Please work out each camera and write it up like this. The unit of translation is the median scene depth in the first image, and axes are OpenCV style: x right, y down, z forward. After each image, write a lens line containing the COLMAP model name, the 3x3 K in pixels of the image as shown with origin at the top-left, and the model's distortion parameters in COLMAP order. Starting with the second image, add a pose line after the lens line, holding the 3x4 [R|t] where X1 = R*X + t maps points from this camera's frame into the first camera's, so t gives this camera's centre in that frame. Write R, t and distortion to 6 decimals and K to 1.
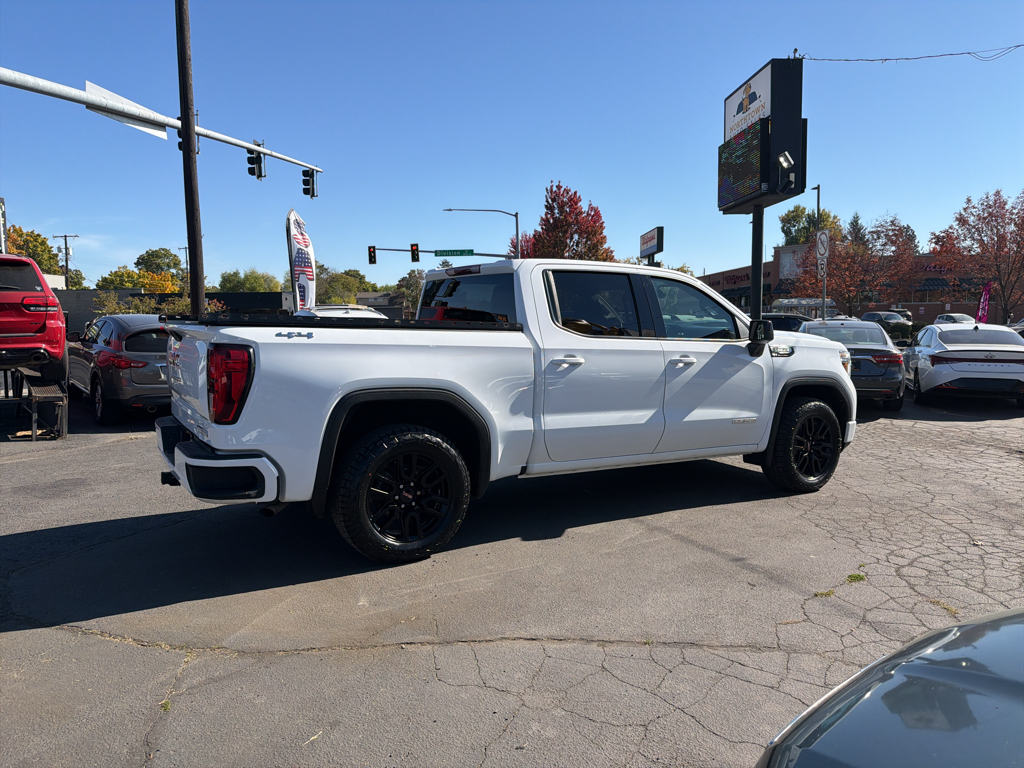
lens RADIAL K [[718.8, 0, 513.9], [0, 718.8, 389.3], [0, 0, 1]] dist [0.131245, -0.197071]
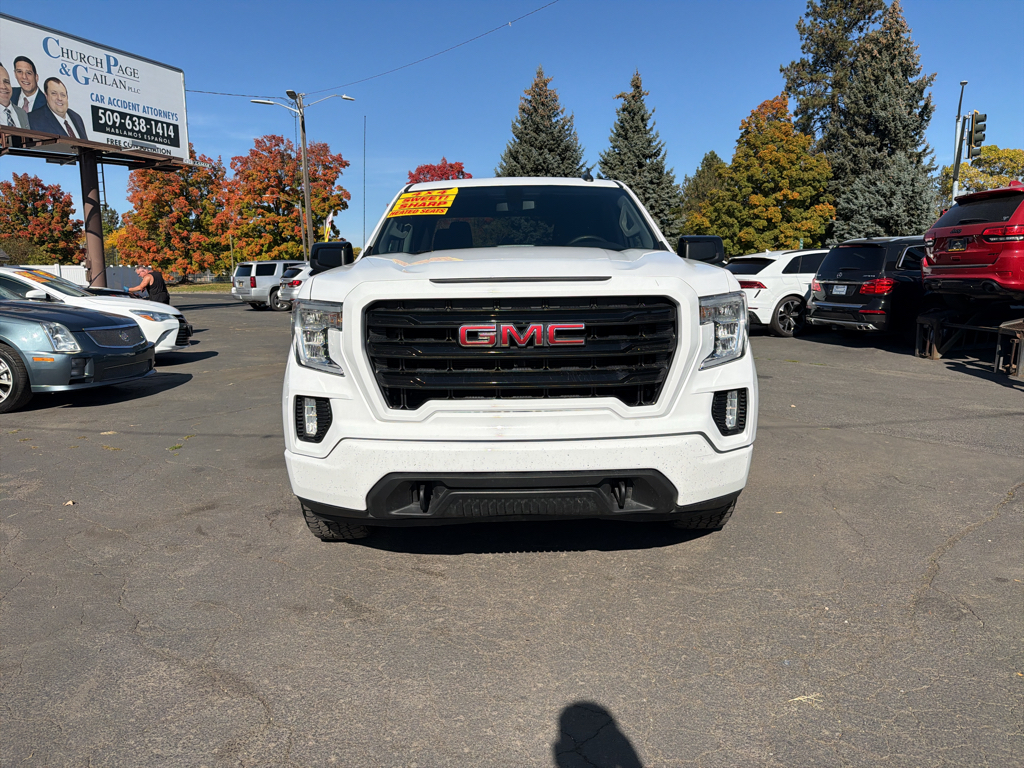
lens RADIAL K [[725.9, 0, 511.7], [0, 725.9, 409.7], [0, 0, 1]] dist [0.001434, -0.022031]
pose [[-0.525562, 0.165514, -0.834500, 0.218801], [-0.066323, 0.969936, 0.234147, -0.028026], [0.848166, 0.178405, -0.498784, 0.381271]]
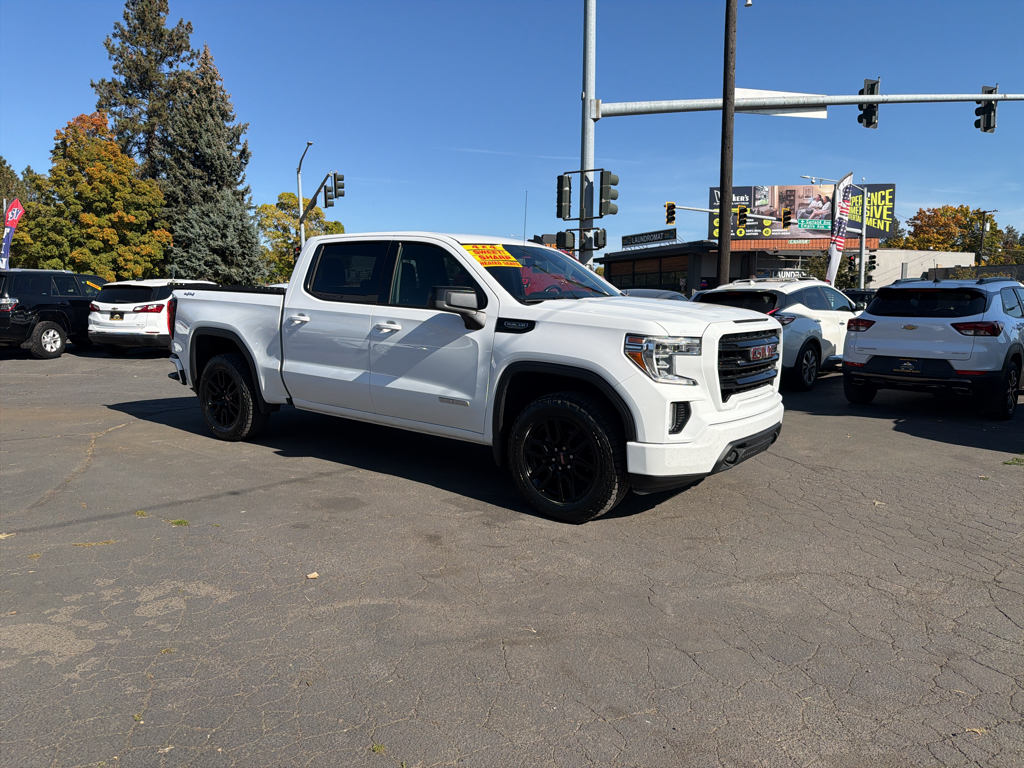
lens RADIAL K [[718.8, 0, 512.0], [0, 718.8, 384.0], [0, 0, 1]] dist [0.101494, -0.114755]
pose [[0.360970, 0.117006, -0.925208, 0.285430], [-0.096422, 0.991464, 0.087766, -0.015185], [0.927579, 0.057529, 0.369171, 0.184812]]
